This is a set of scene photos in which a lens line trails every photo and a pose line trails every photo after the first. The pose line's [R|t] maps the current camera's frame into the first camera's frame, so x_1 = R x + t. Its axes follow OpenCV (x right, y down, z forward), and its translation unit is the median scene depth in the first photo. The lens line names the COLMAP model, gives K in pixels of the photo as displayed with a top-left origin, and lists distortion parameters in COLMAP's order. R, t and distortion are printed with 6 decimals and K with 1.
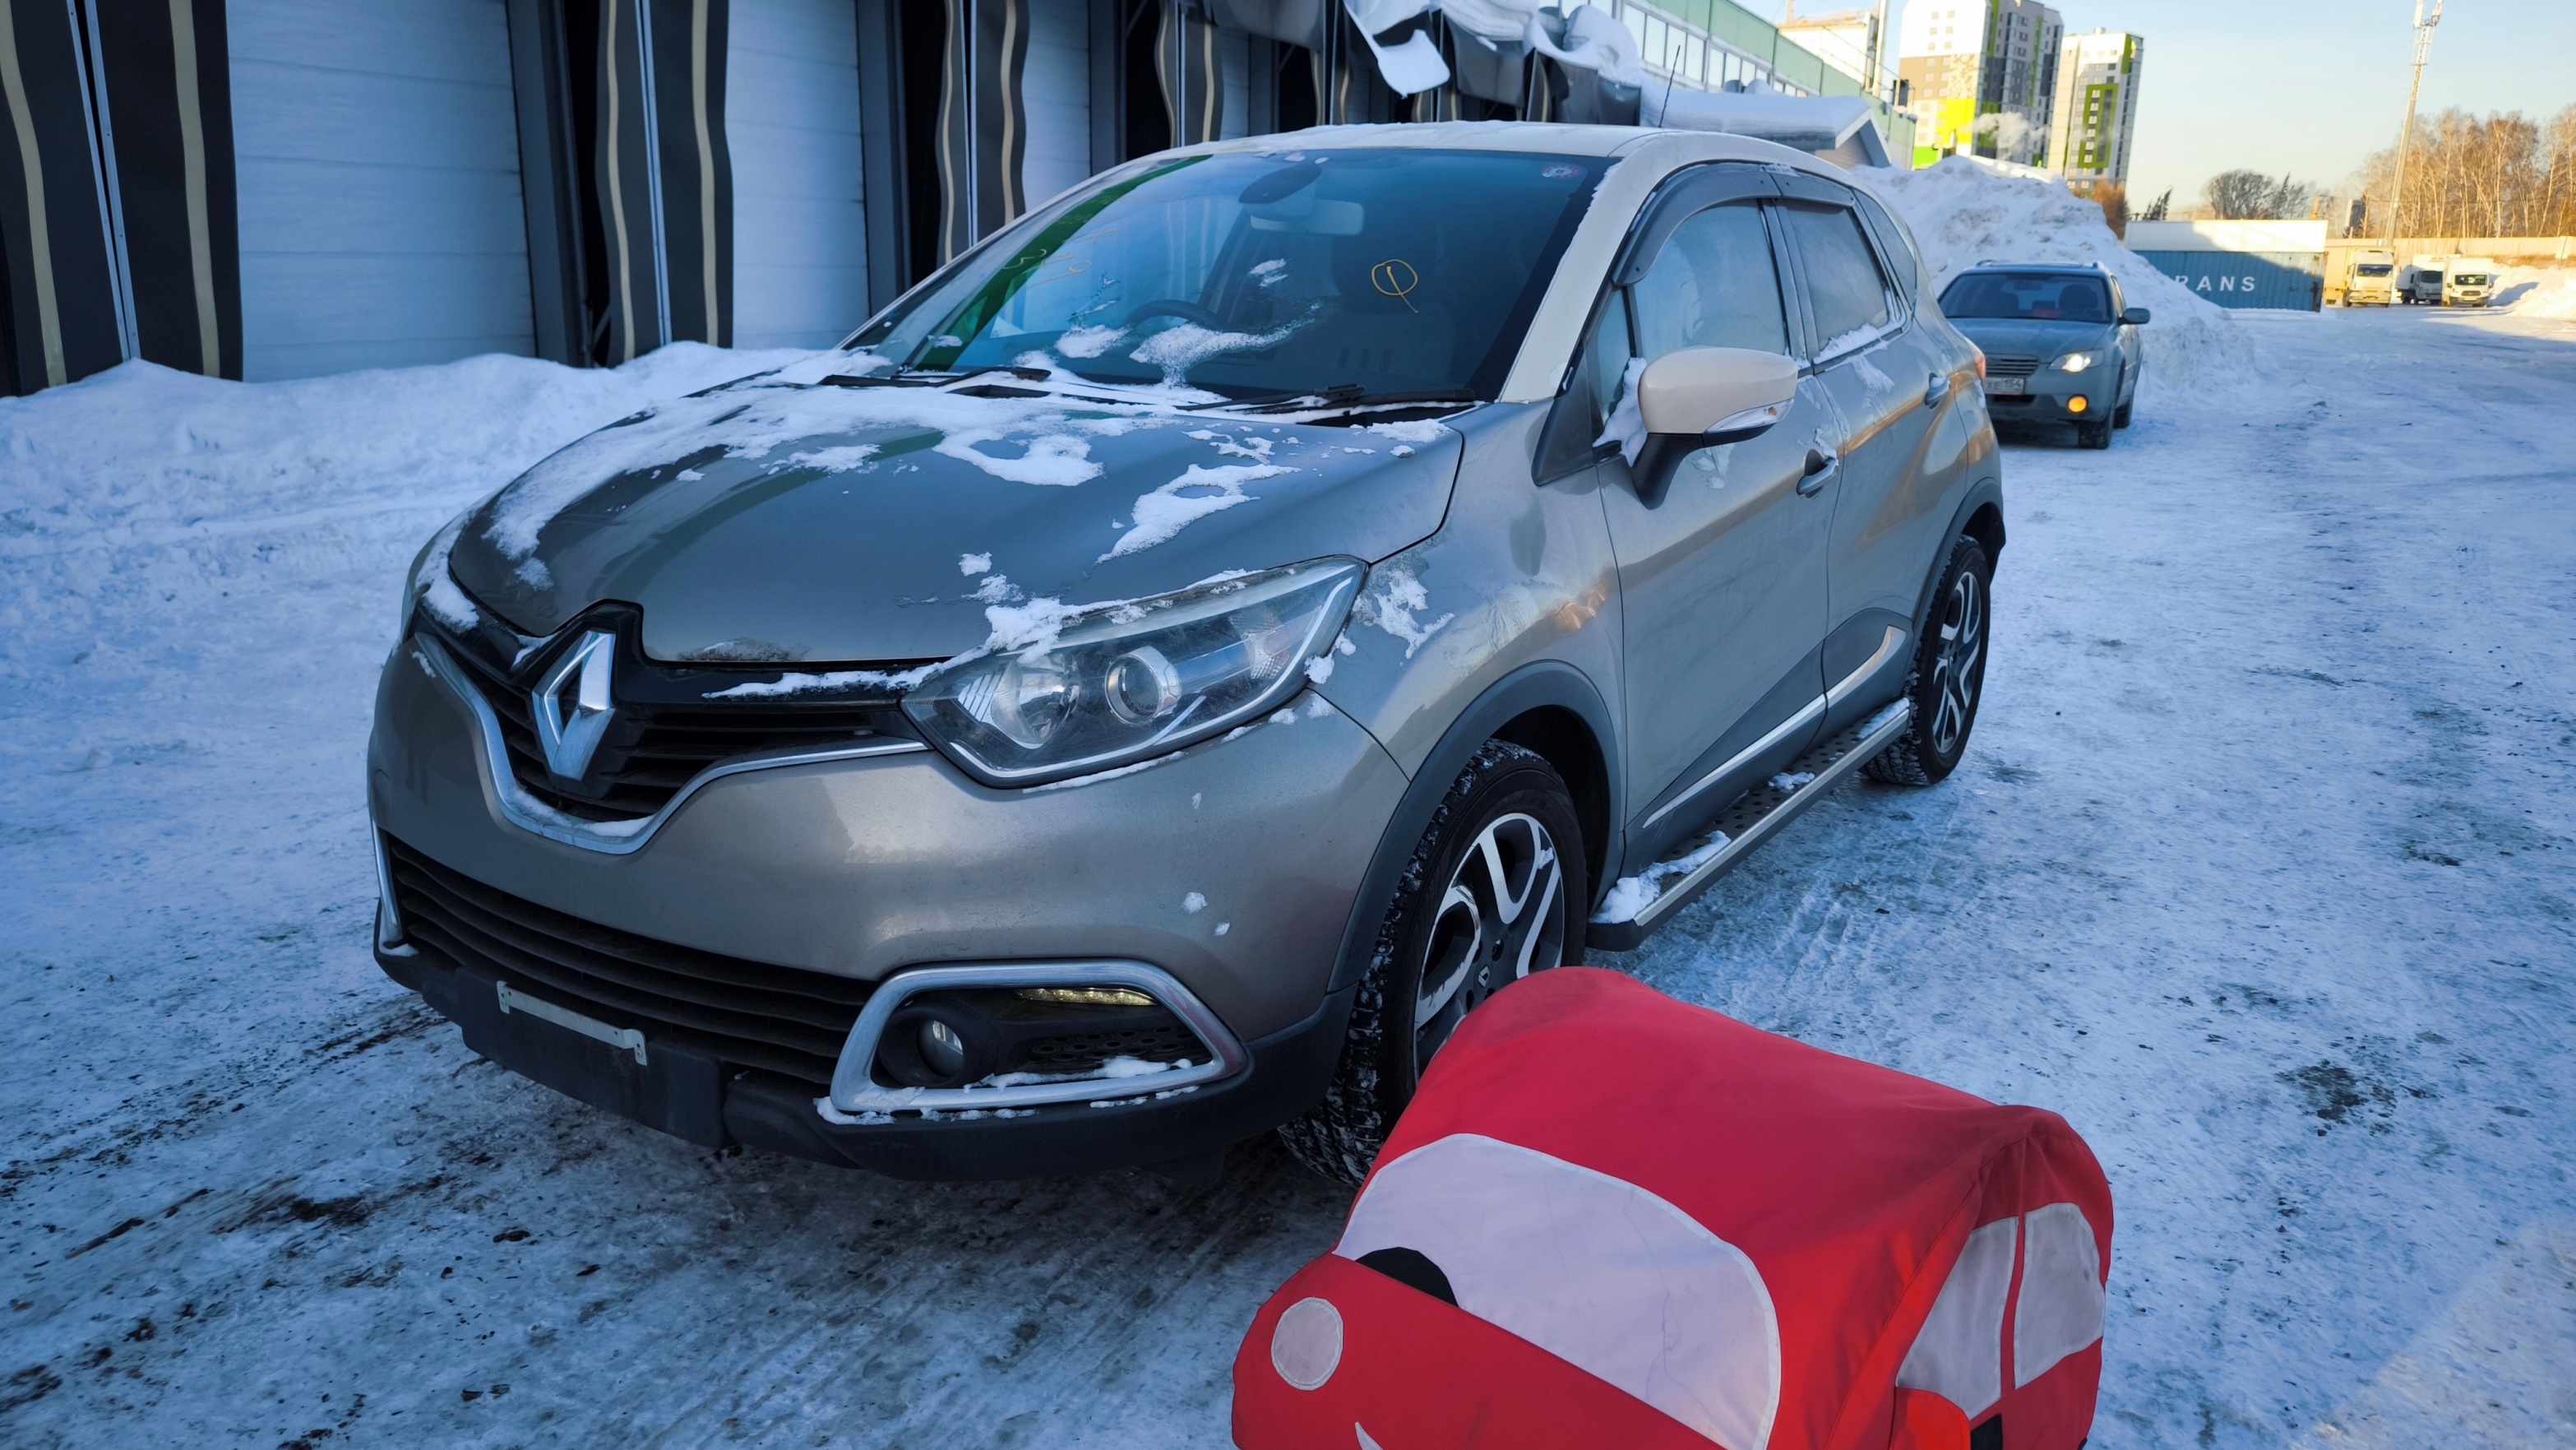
lens RADIAL K [[1859.9, 0, 1288.0], [0, 1859.9, 725.0], [0, 0, 1]] dist [0.020549, -0.004380]
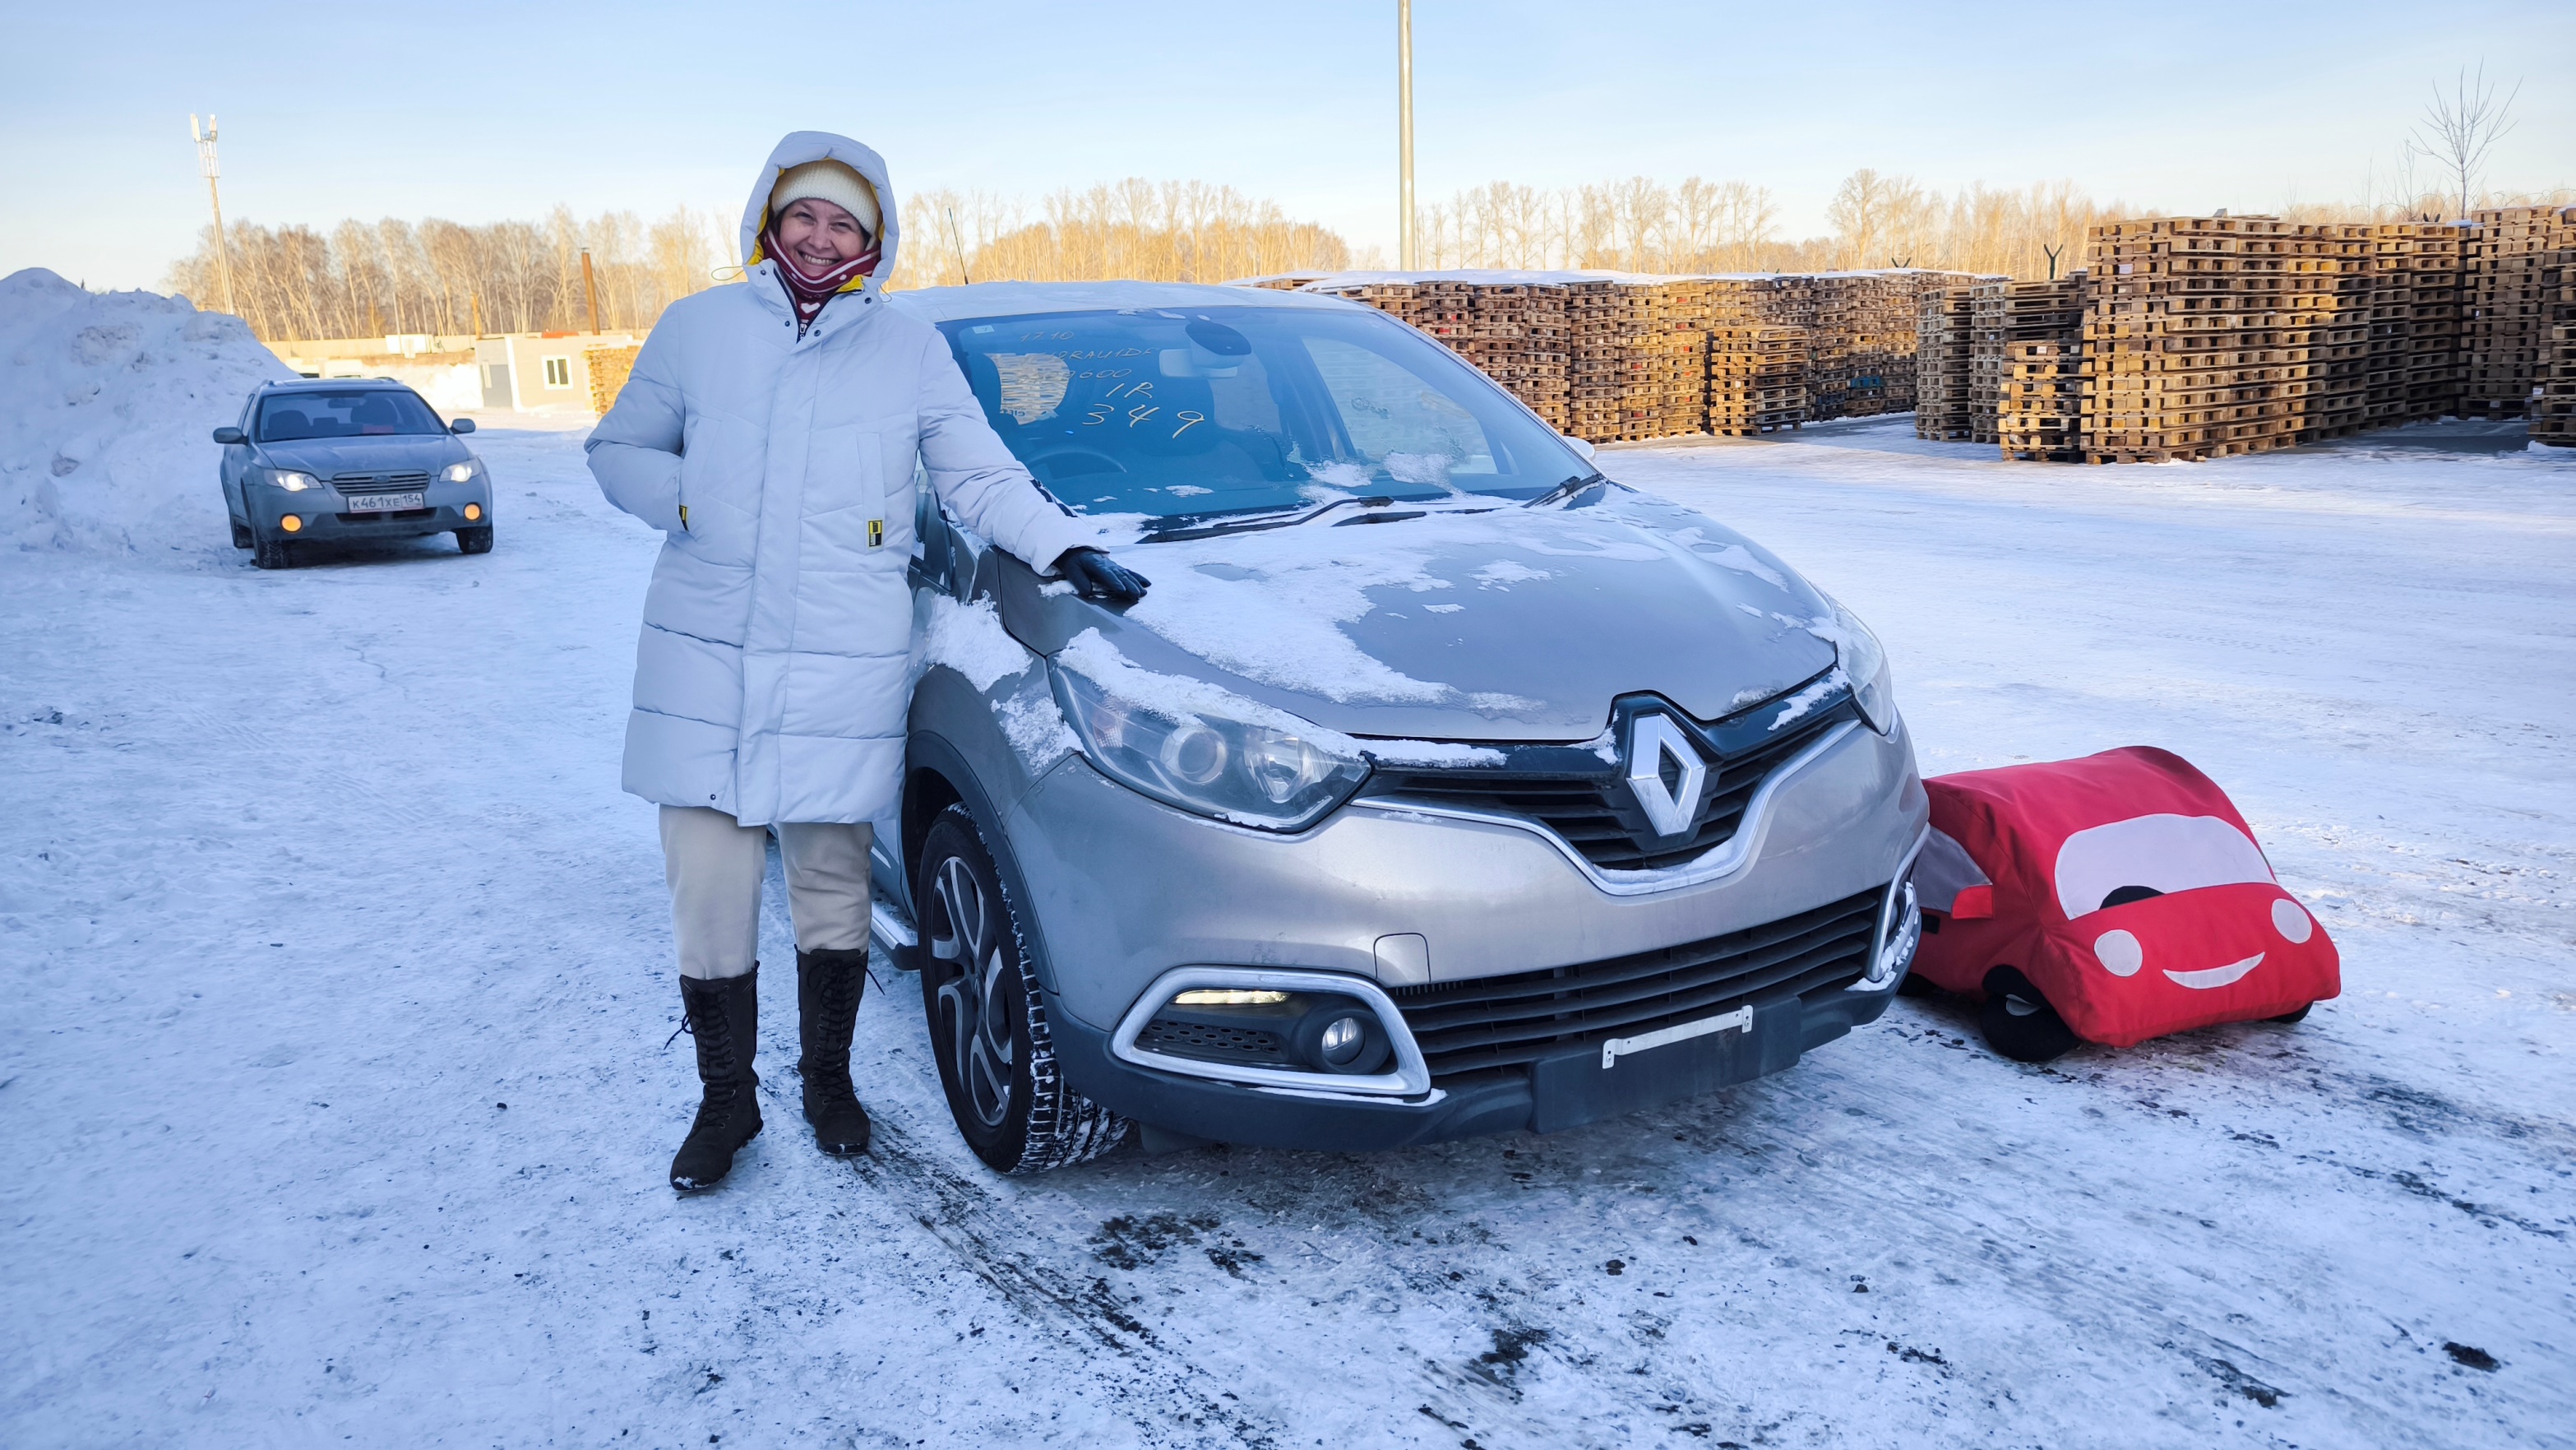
lens RADIAL K [[1863.7, 0, 1281.8], [0, 1863.7, 760.8], [0, 0, 1]] dist [0.058211, -0.054347]
pose [[0.452590, -0.226443, 0.862488, -1.328701], [0.256591, 0.959383, 0.117236, -0.196115], [-0.854004, 0.168247, 0.492311, 0.518589]]
